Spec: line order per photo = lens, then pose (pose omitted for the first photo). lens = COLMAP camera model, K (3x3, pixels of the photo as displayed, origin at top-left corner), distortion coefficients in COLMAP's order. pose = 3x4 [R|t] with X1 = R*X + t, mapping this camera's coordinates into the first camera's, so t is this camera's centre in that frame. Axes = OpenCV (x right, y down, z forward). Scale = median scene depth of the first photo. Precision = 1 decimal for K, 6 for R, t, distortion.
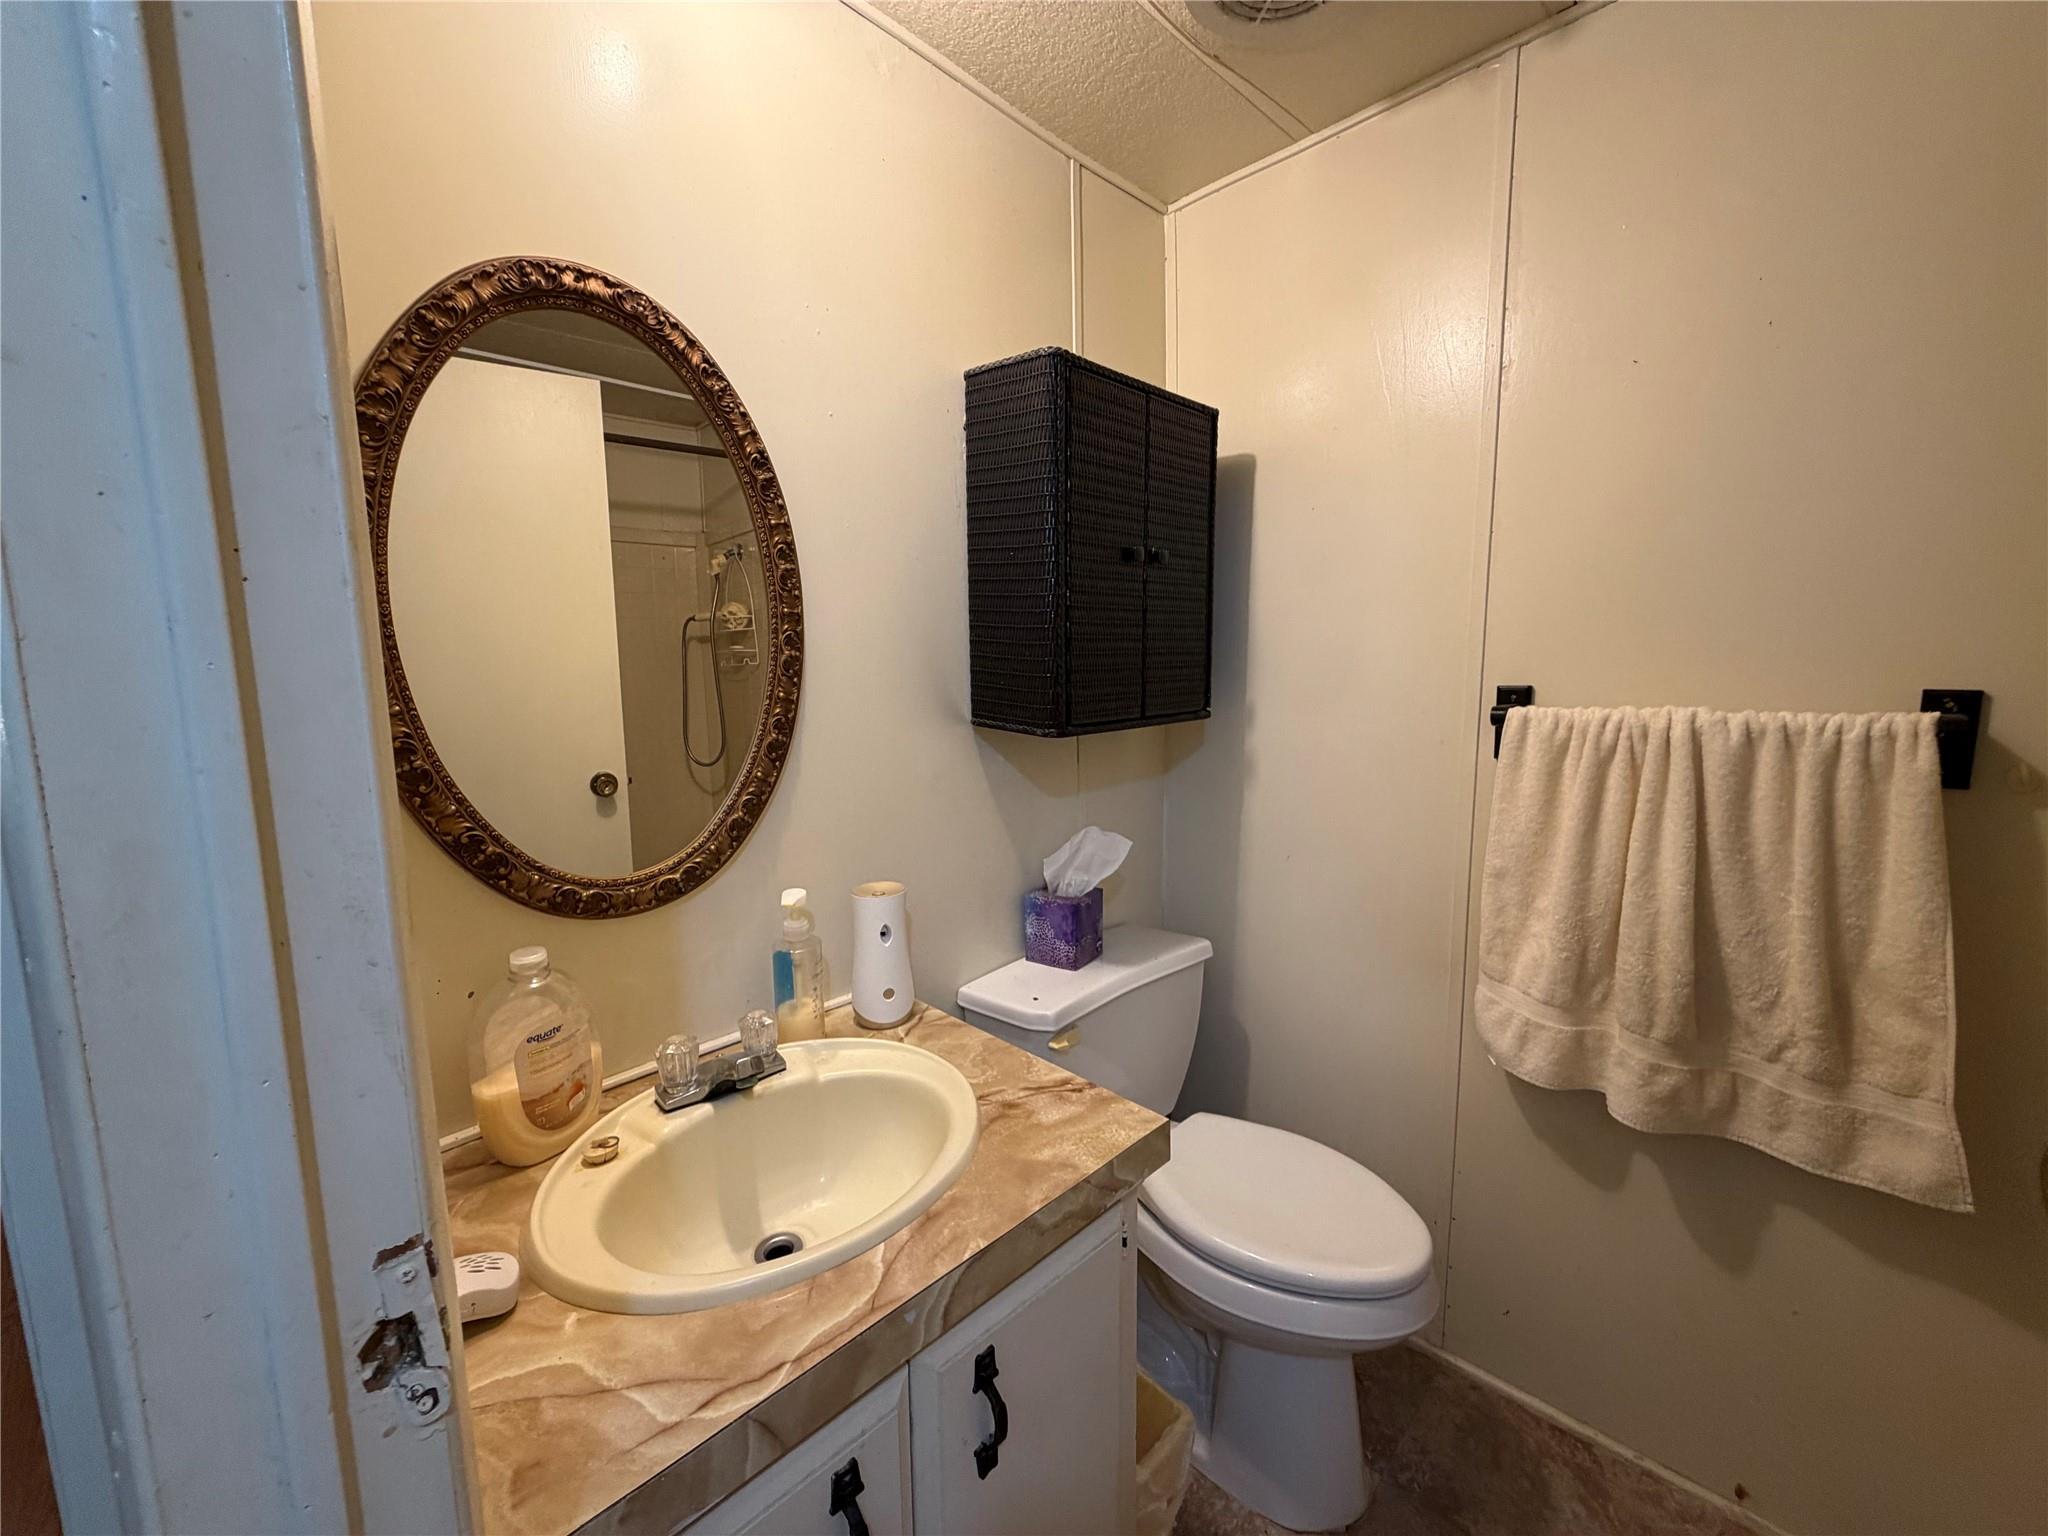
lens RADIAL K [[815.5, 0, 1022.3], [0, 815.5, 769.6], [0, 0, 1]] dist [-0.017864, -0.000240]
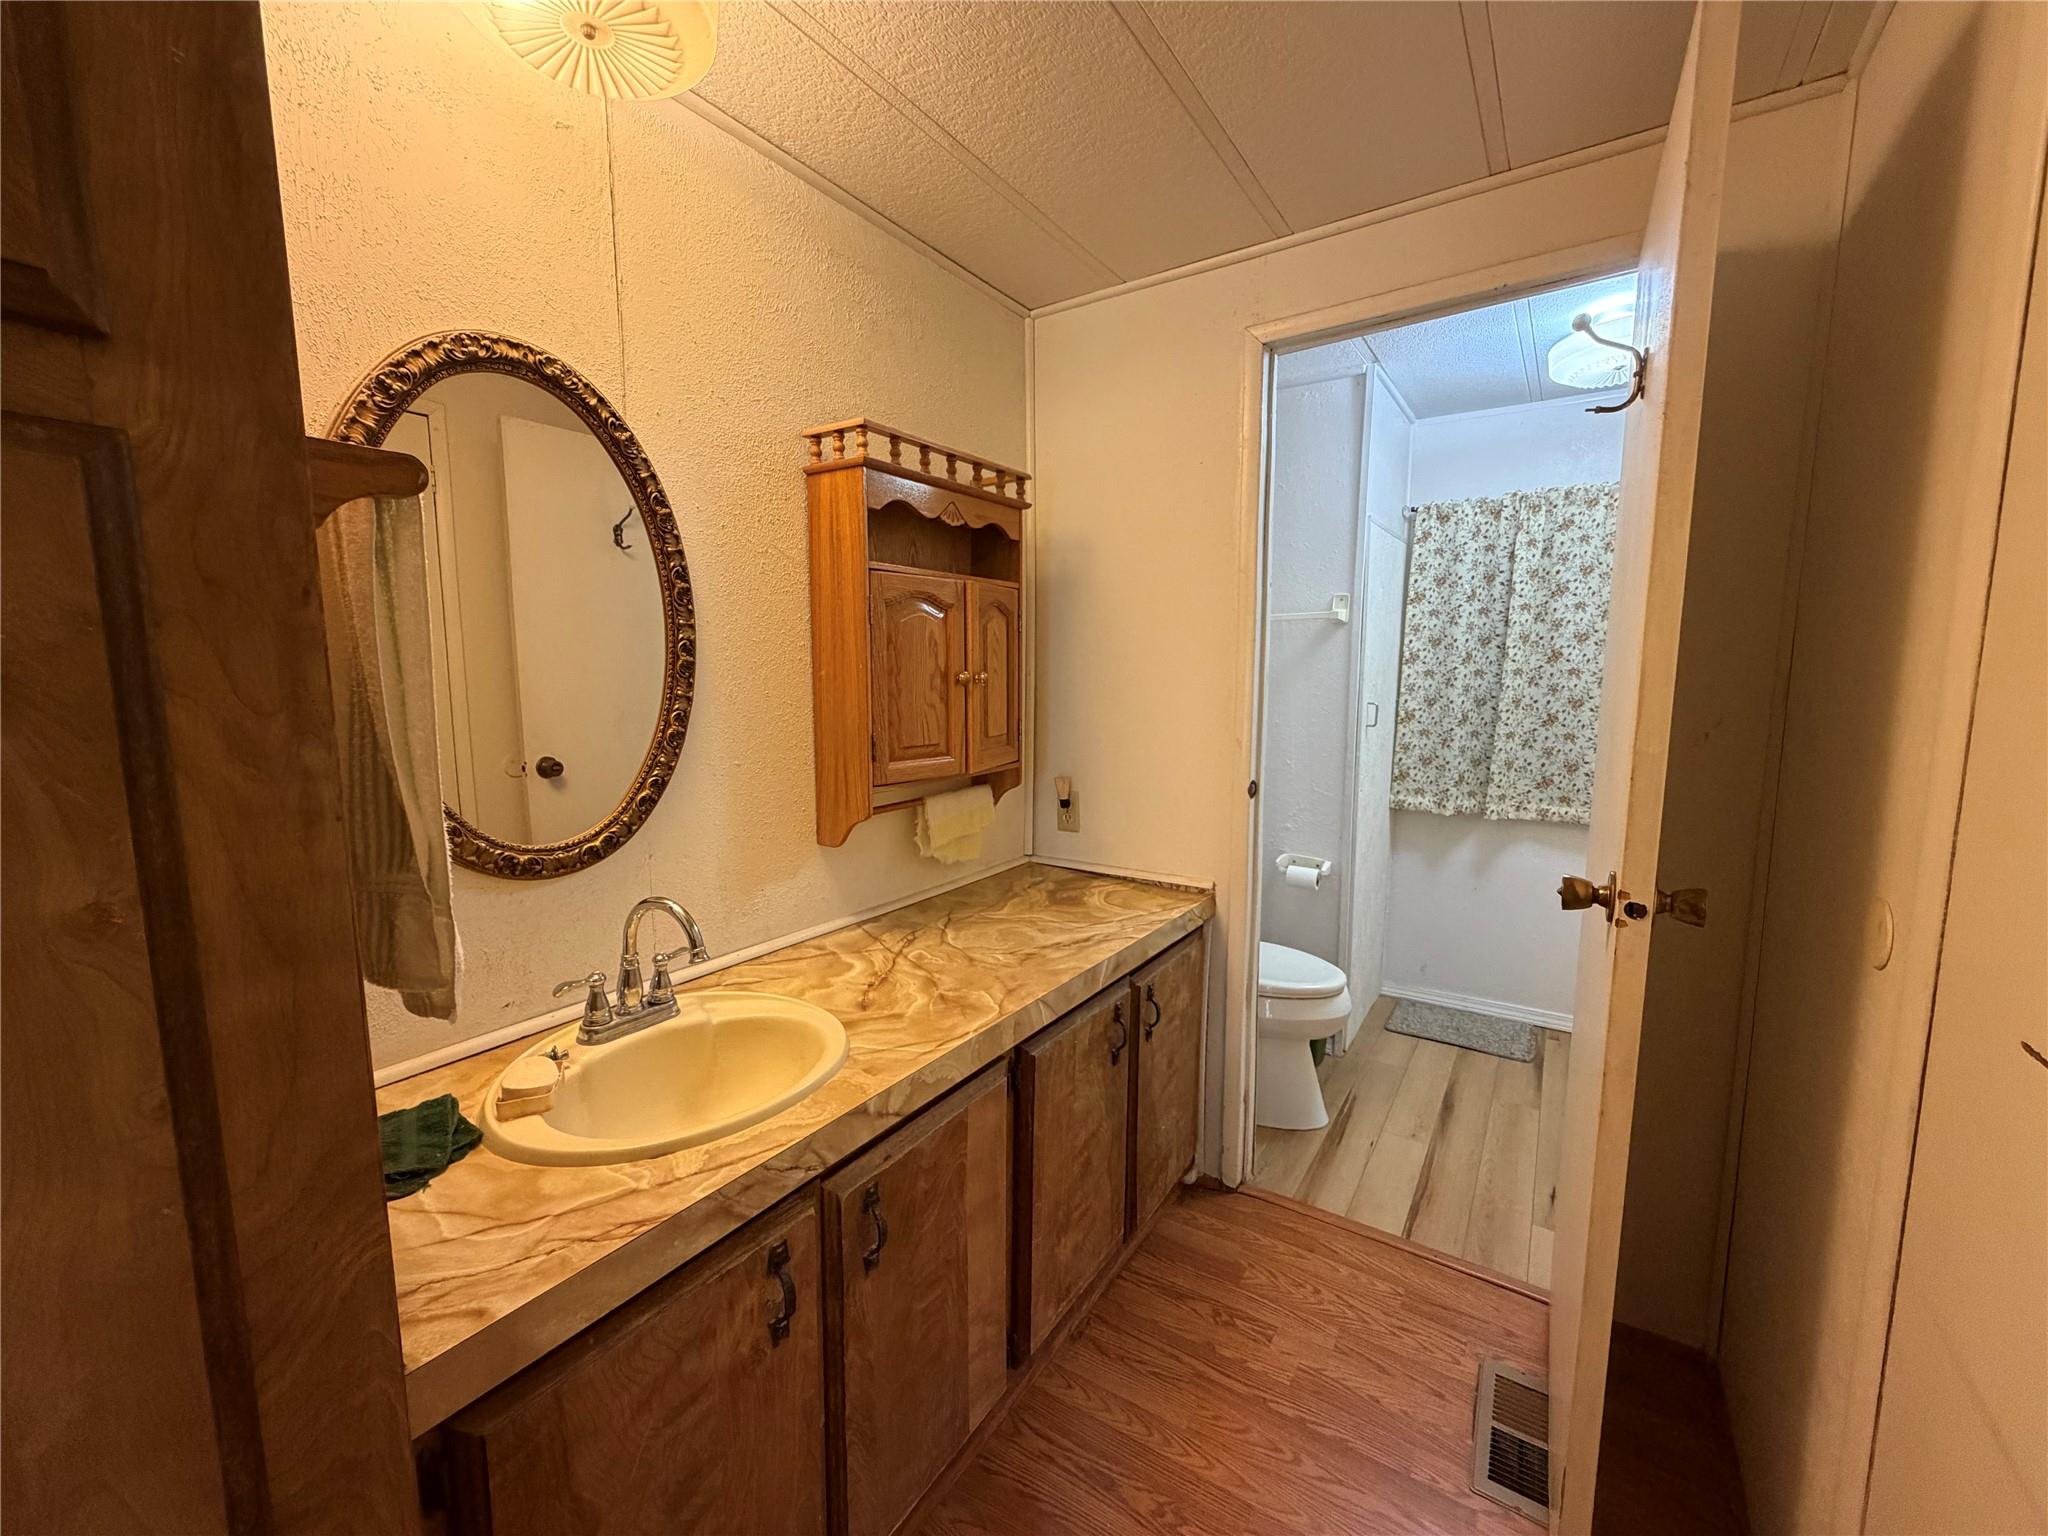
lens RADIAL K [[815.5, 0, 1026.6], [0, 815.5, 760.4], [0, 0, 1]] dist [-0.017864, -0.000240]
pose [[0.979595, -0.016009, 0.200342, -0.038505], [0.016348, 0.999866, -0.000039, 0.017722], [-0.200315, 0.003313, 0.979726, -0.302864]]
